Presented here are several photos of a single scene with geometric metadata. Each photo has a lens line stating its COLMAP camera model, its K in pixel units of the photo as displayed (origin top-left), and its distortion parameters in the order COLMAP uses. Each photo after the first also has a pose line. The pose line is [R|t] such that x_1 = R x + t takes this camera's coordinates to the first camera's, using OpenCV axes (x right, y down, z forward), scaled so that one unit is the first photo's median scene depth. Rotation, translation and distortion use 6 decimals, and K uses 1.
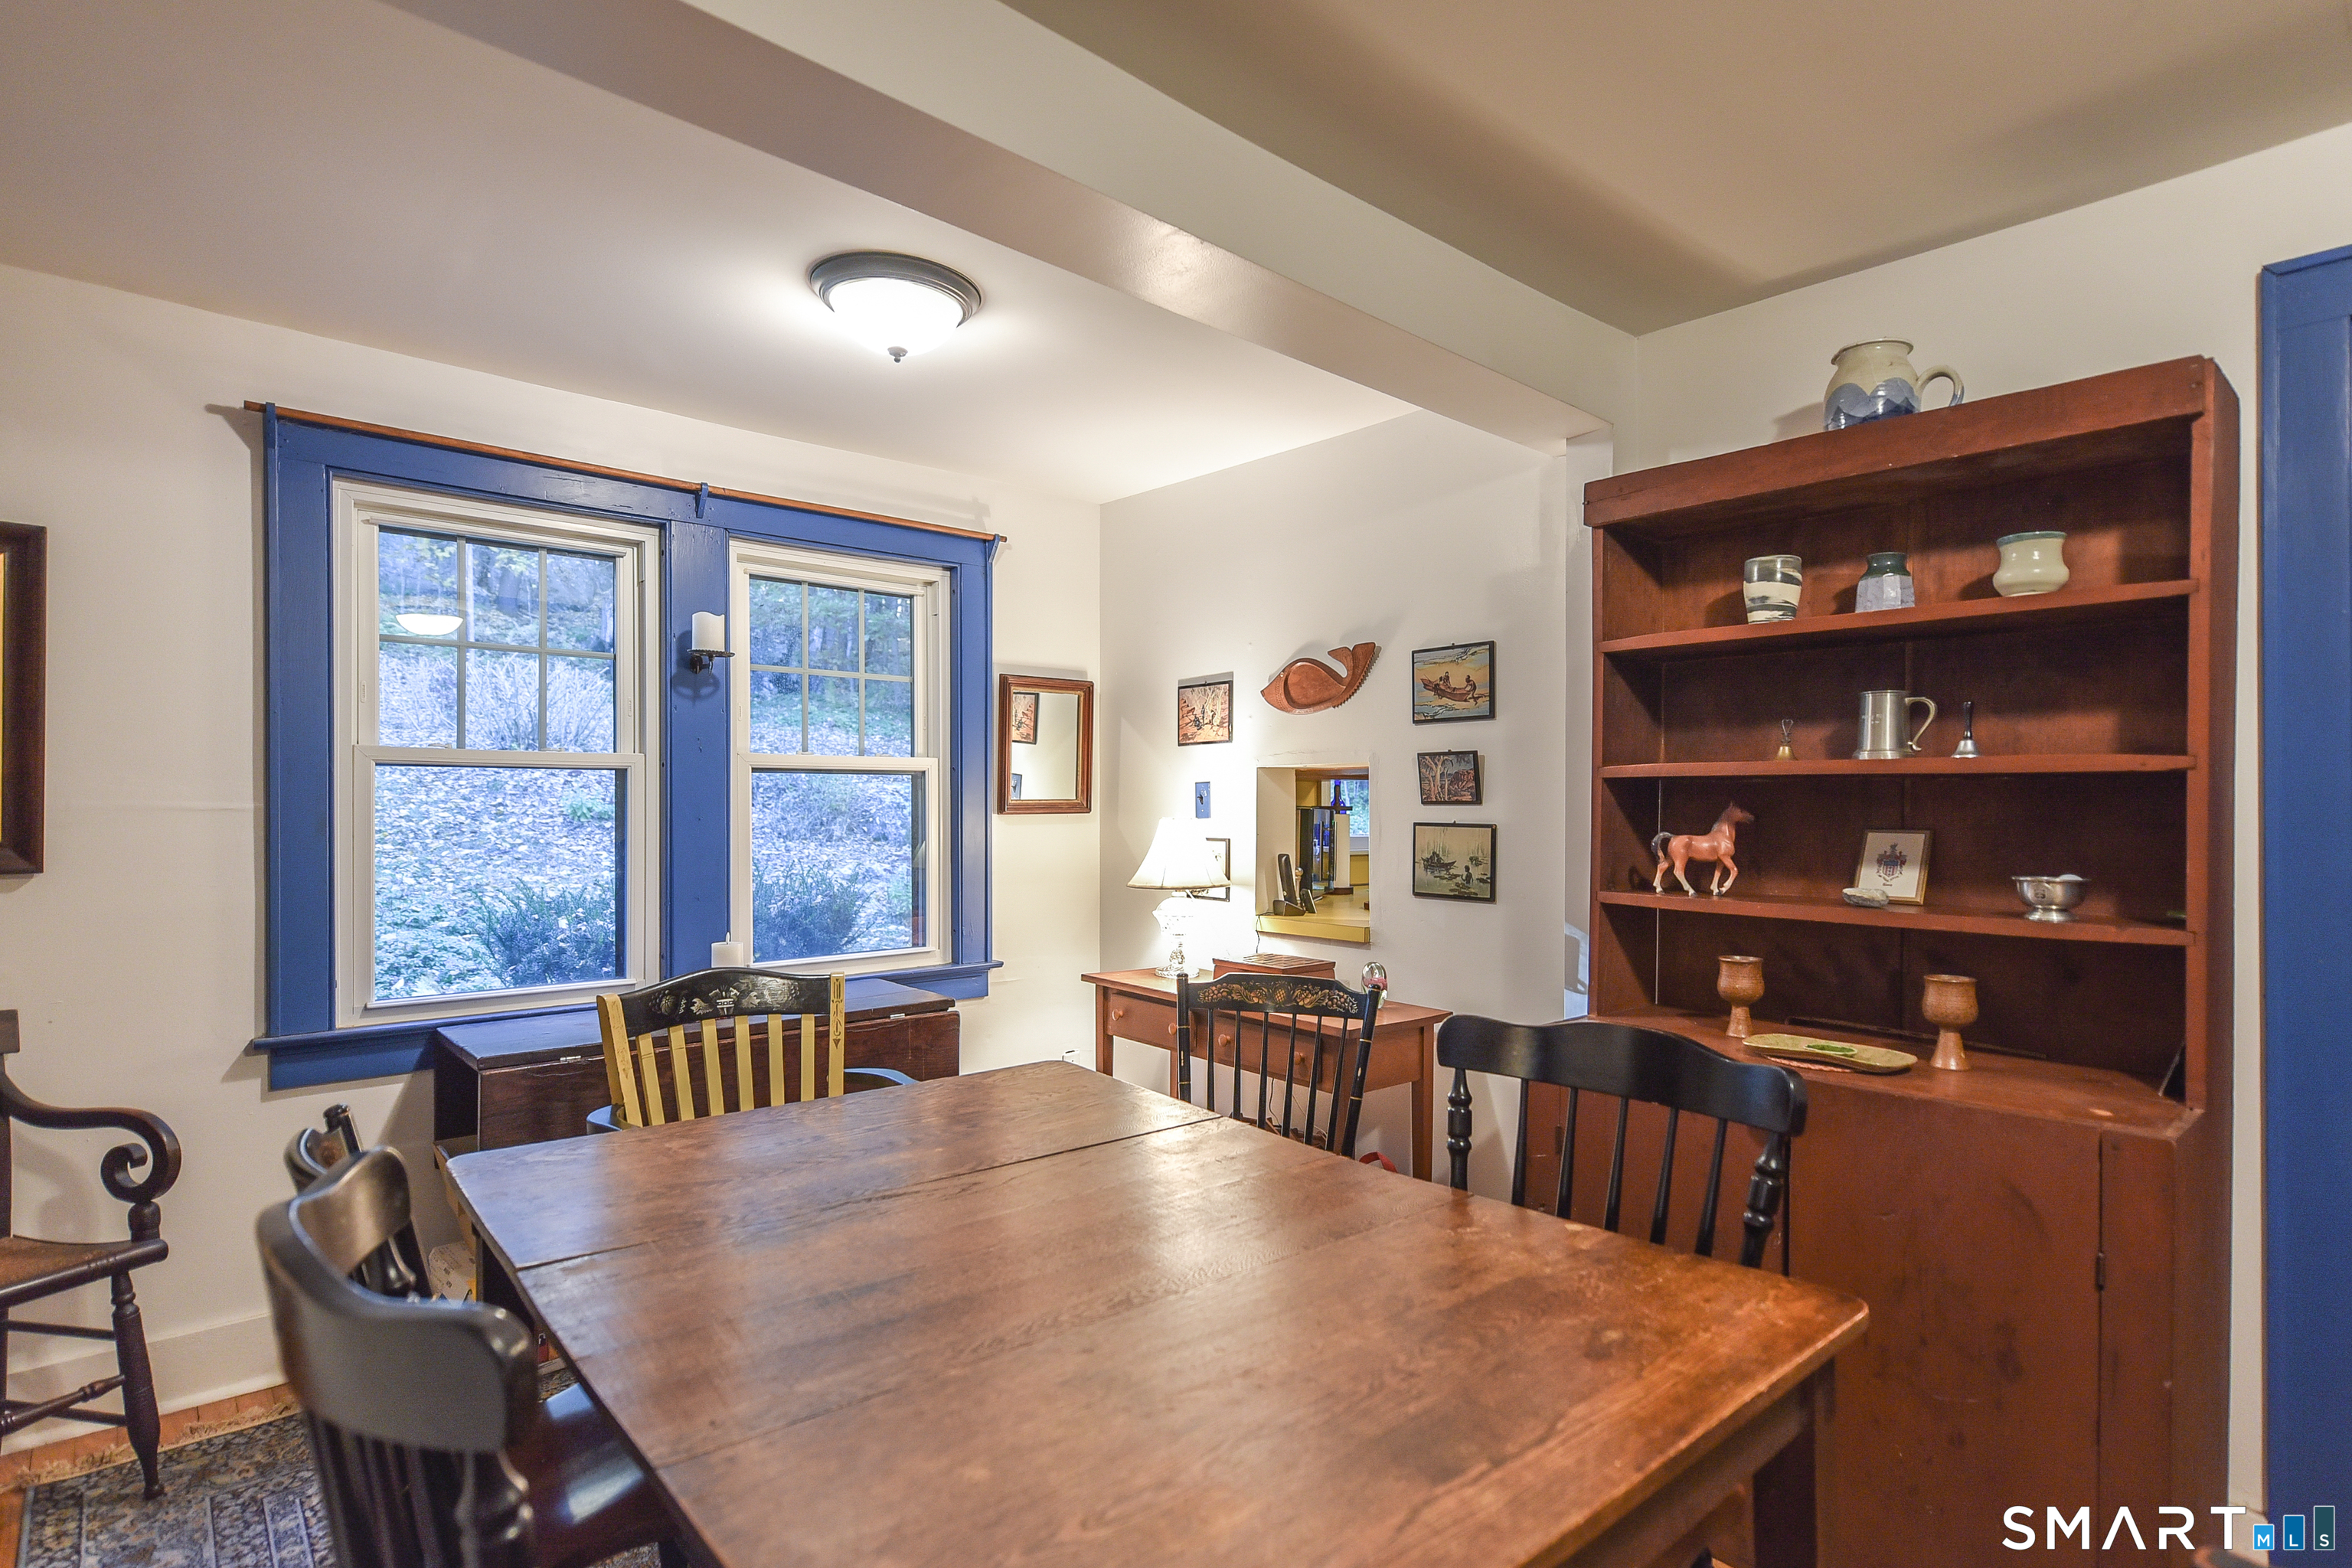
lens RADIAL K [[1135.0, 0, 1174.5], [0, 1135.0, 802.9], [0, 0, 1]] dist [0.000769, 0.000131]
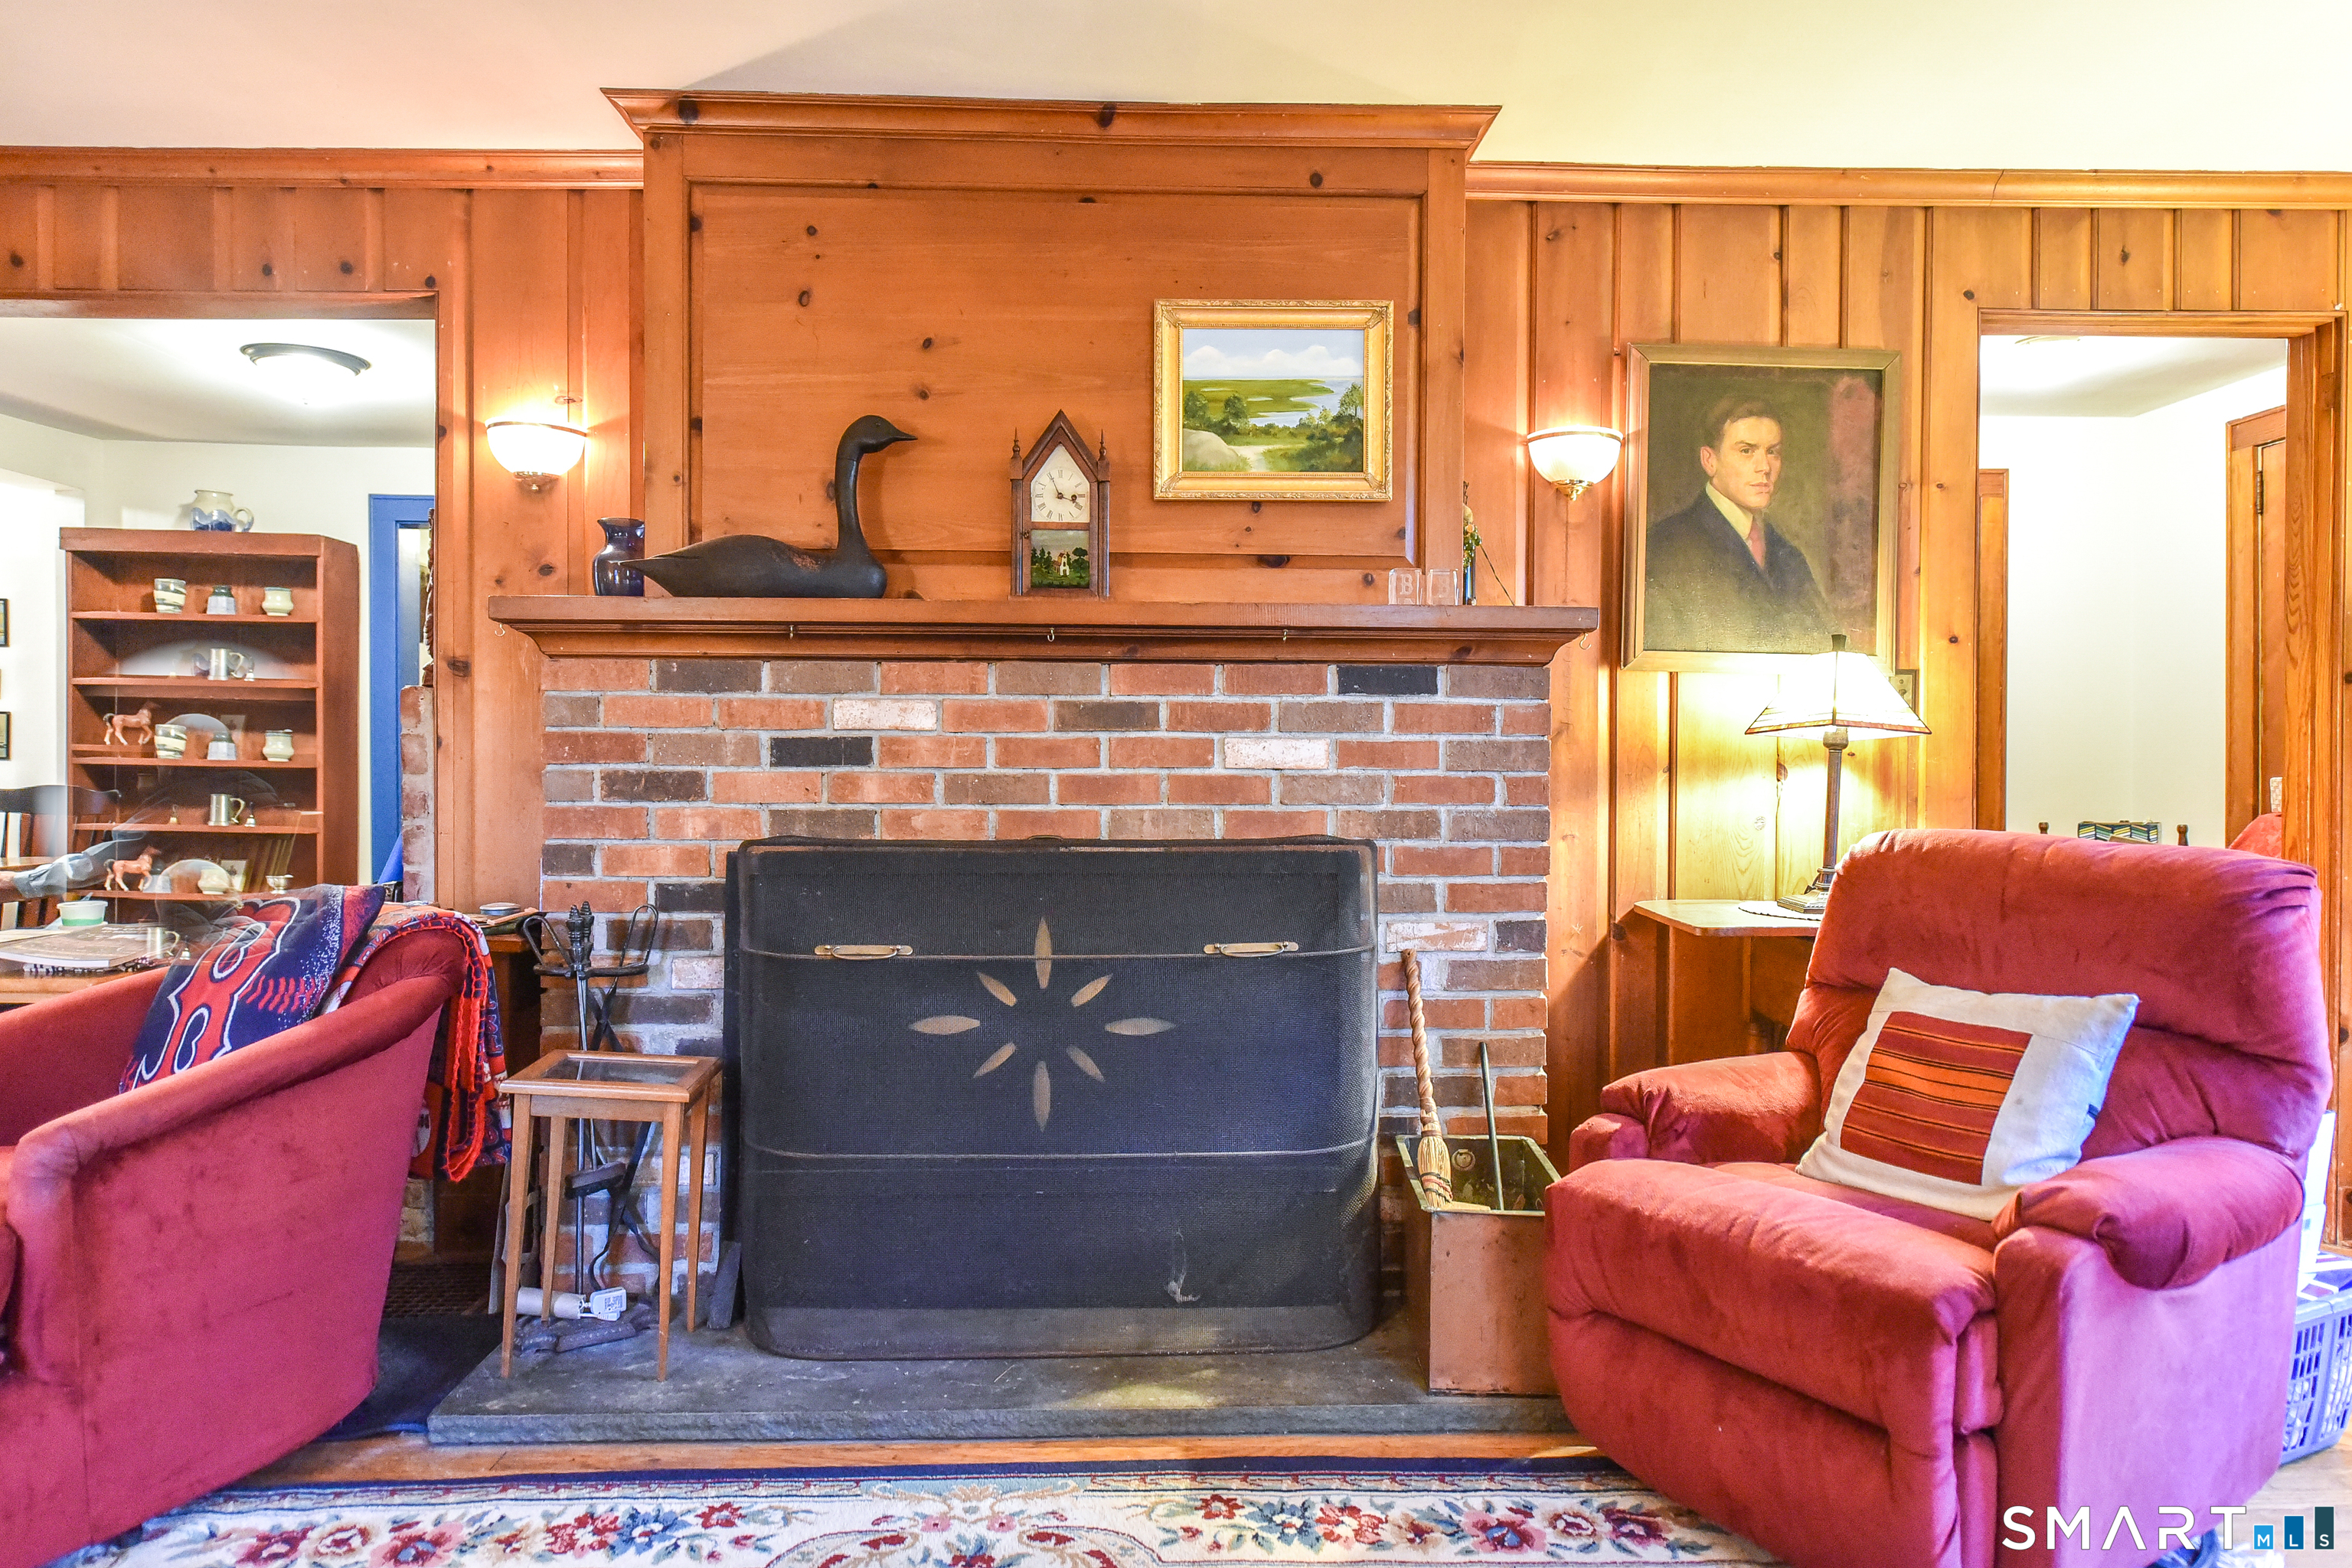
lens RADIAL K [[1489.1, 0, 1177.4], [0, 1489.1, 776.4], [0, 0, 1]] dist [0.034422, 0.002306]
pose [[0.636139, -0.011941, 0.771482, -0.430229], [-0.005957, 0.999774, 0.020386, 0.073180], [-0.771551, -0.017564, 0.635925, -2.153593]]
